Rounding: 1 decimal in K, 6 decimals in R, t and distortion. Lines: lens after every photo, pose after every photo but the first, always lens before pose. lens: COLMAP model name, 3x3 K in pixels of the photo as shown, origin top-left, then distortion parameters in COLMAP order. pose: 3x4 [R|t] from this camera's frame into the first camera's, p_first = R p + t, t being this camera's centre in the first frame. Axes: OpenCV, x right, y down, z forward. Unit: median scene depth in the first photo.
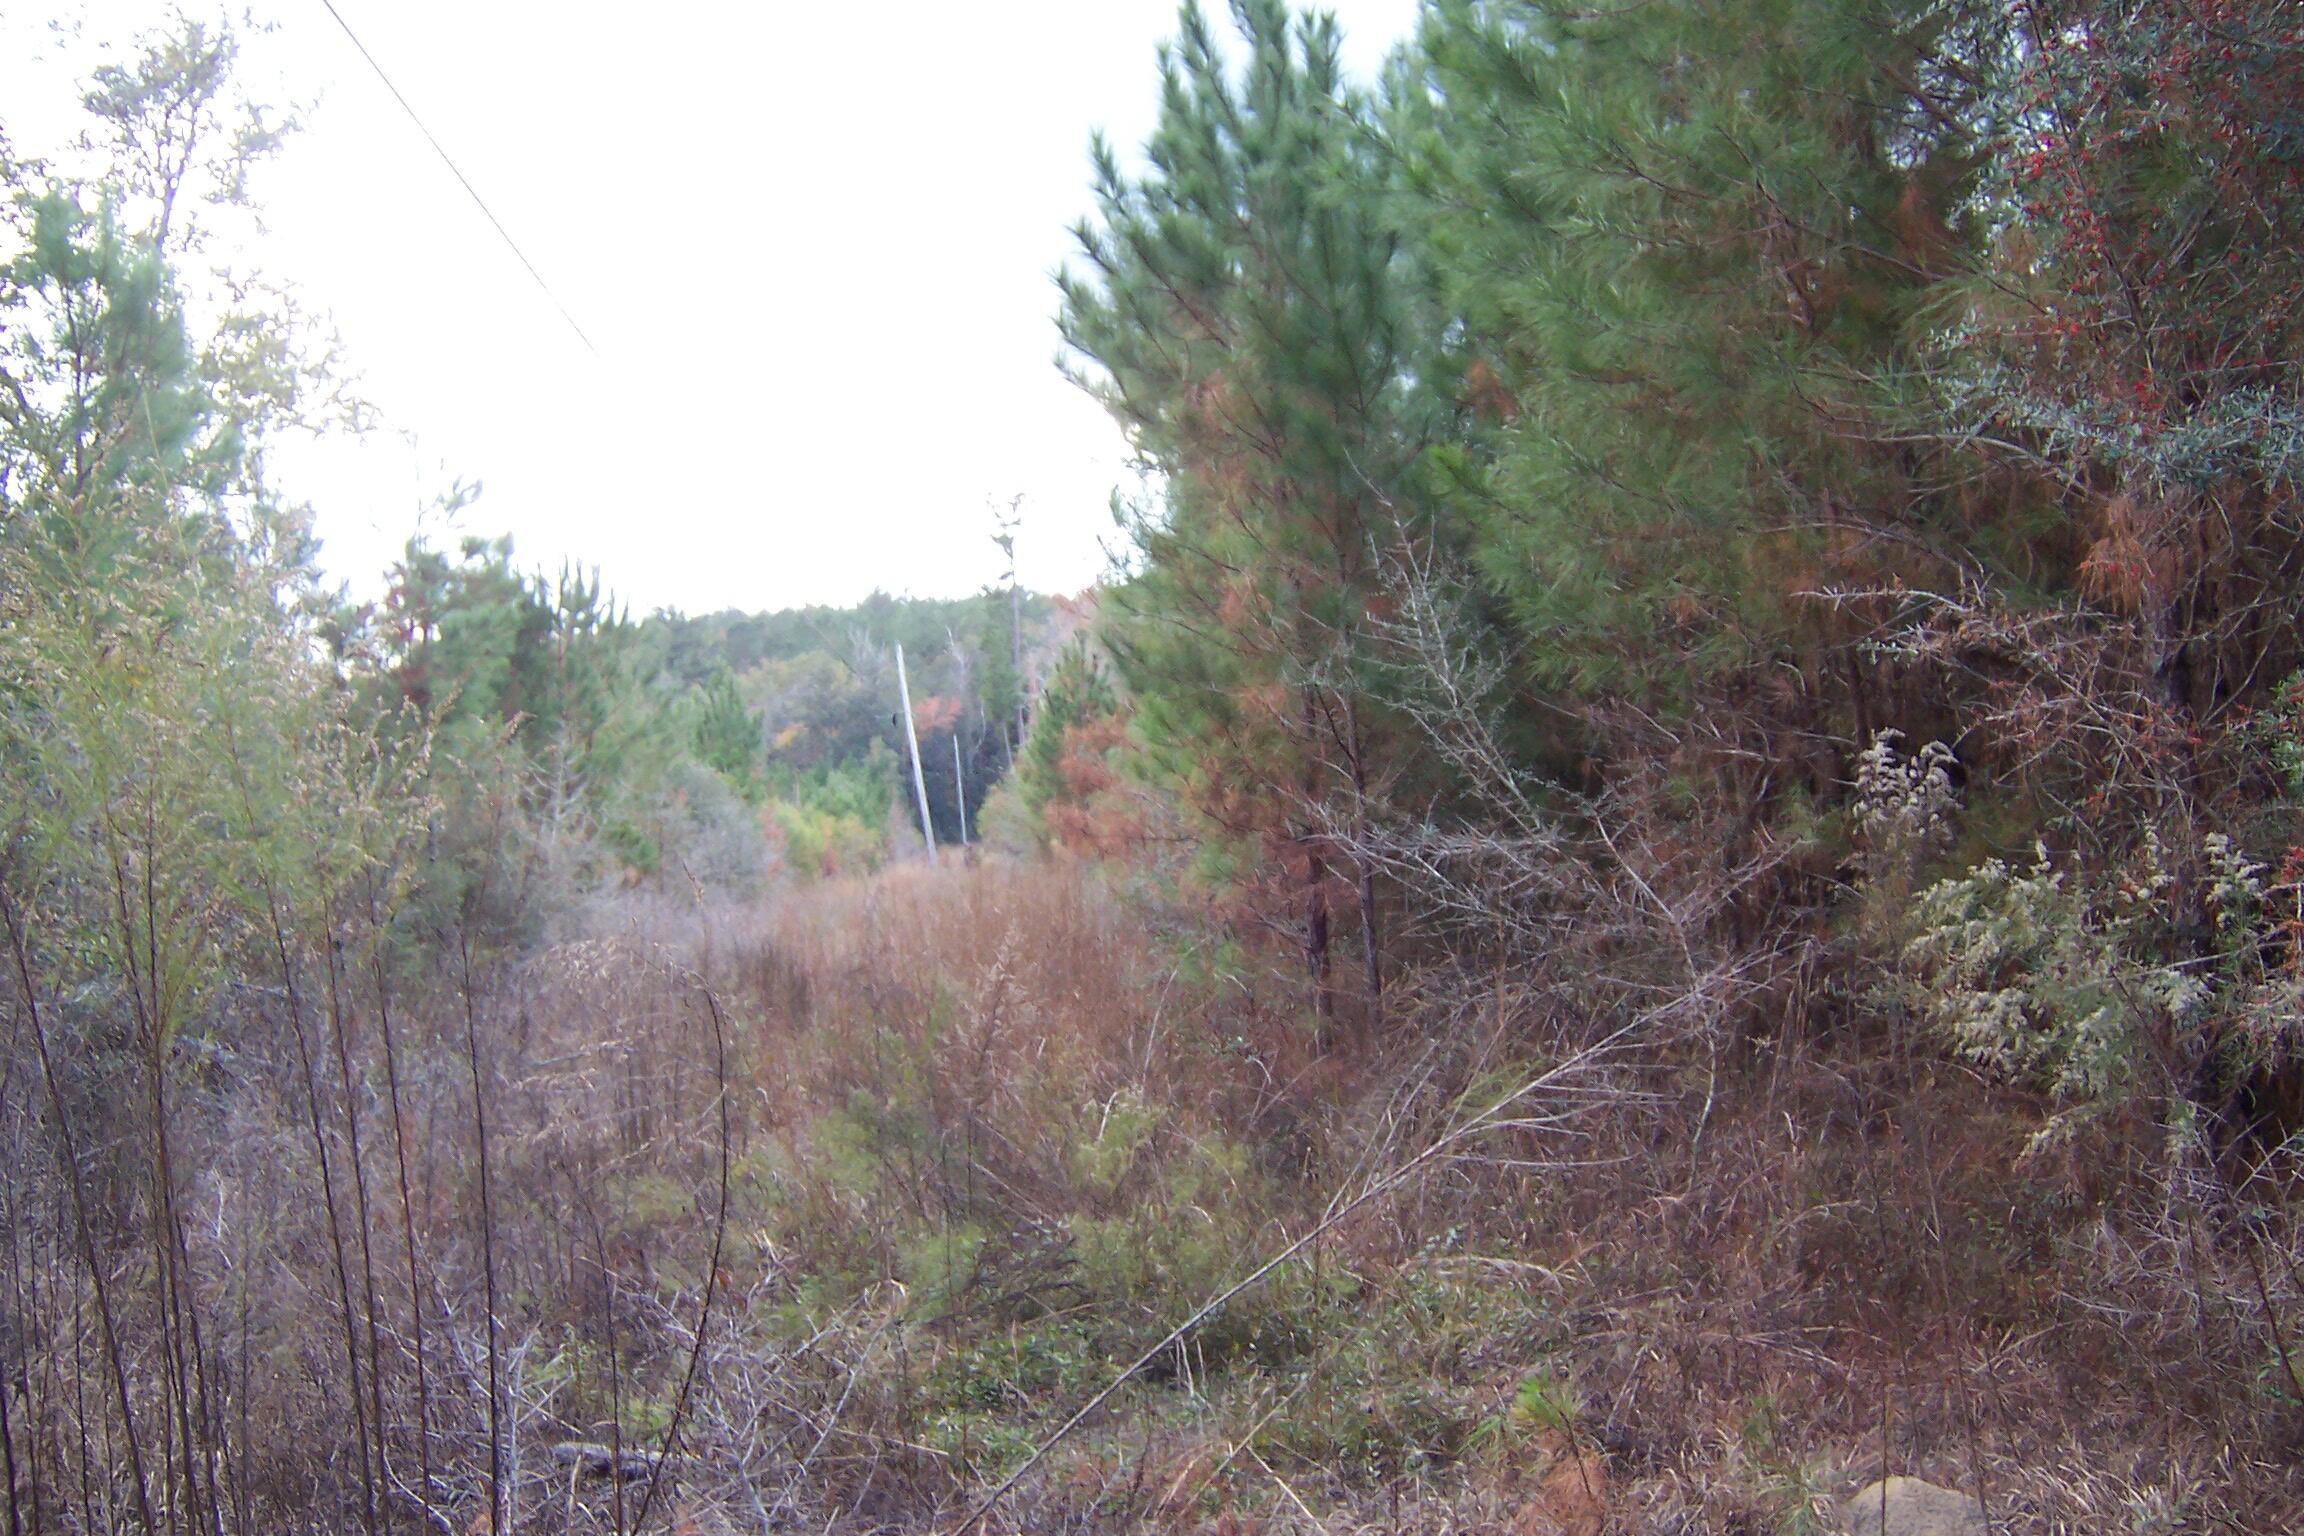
lens RADIAL K [[2313.0, 0, 1152.0], [0, 2313.0, 768.0], [0, 0, 1]] dist [-0.148123, 0.263740]
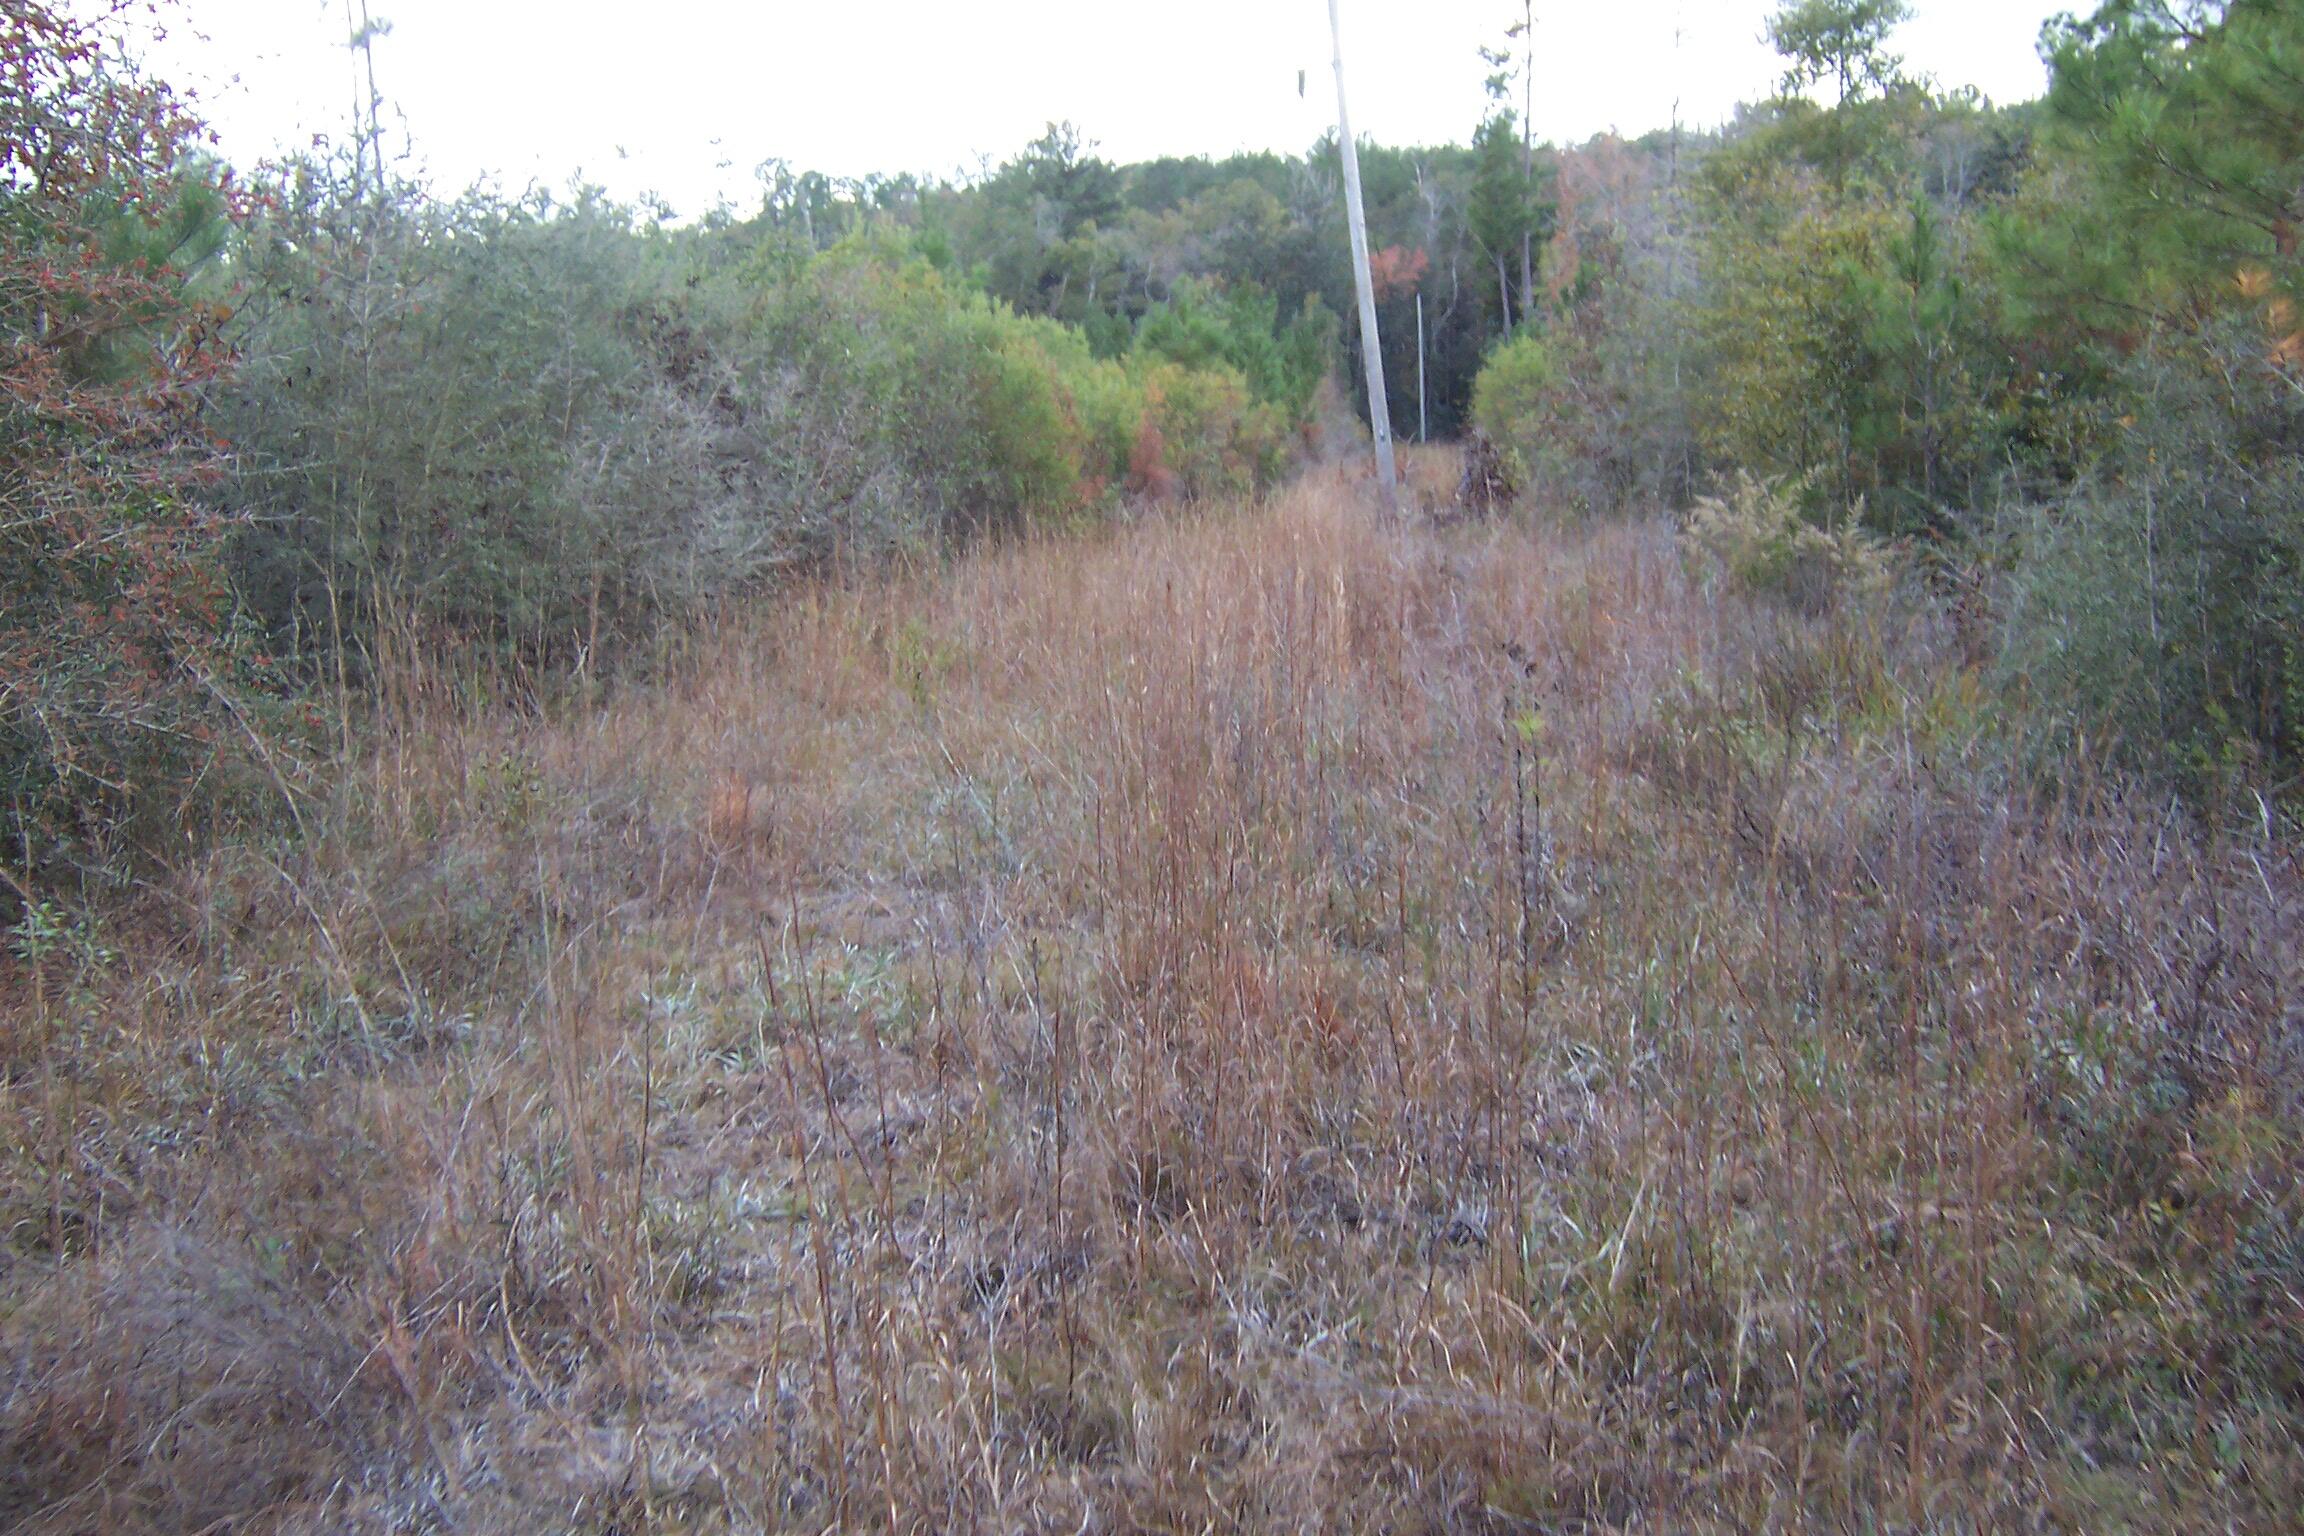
lens RADIAL K [[2313.0, 0, 1152.0], [0, 2313.0, 768.0], [0, 0, 1]] dist [-0.148123, 0.263740]
pose [[0.980369, 0.075563, -0.182118, -0.043068], [-0.043128, 0.983465, 0.175889, 0.016878], [0.192397, -0.164582, 0.967417, 0.448854]]
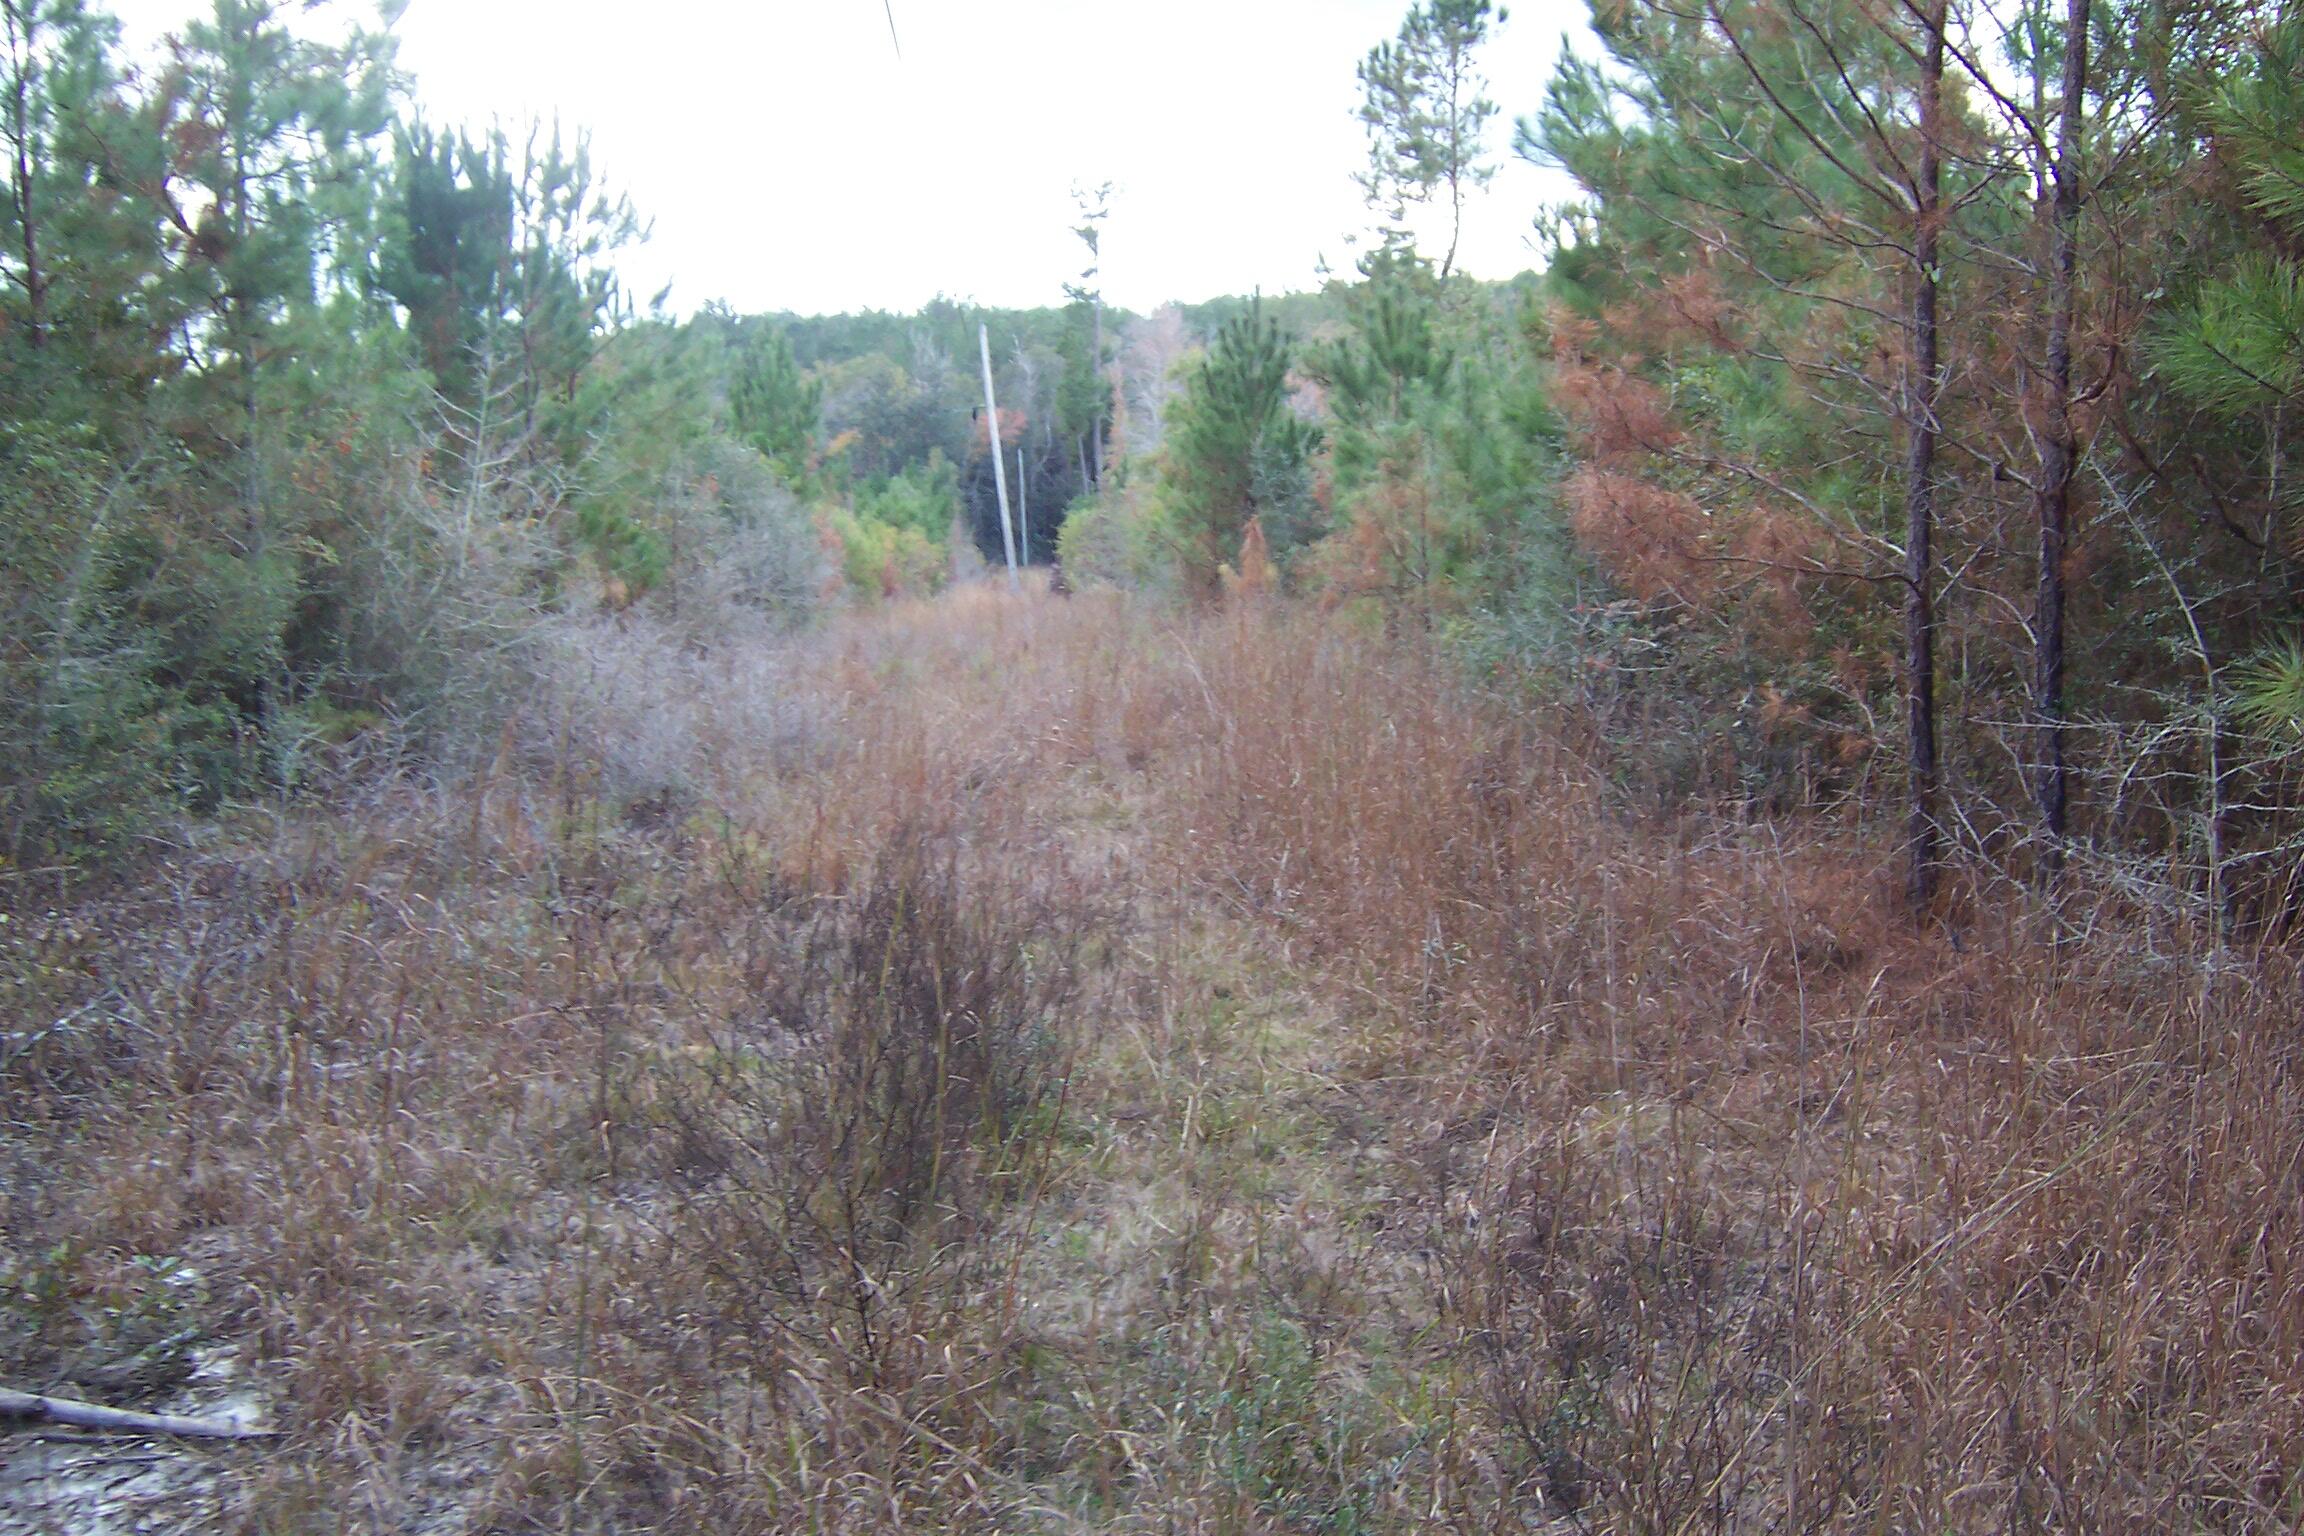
lens RADIAL K [[2313.0, 0, 1152.0], [0, 2313.0, 768.0], [0, 0, 1]] dist [-0.148123, 0.263740]
pose [[0.998697, 0.048488, -0.015920, -0.020120], [-0.046308, 0.992097, 0.116615, 0.004430], [0.021448, -0.115726, 0.993050, 0.112025]]
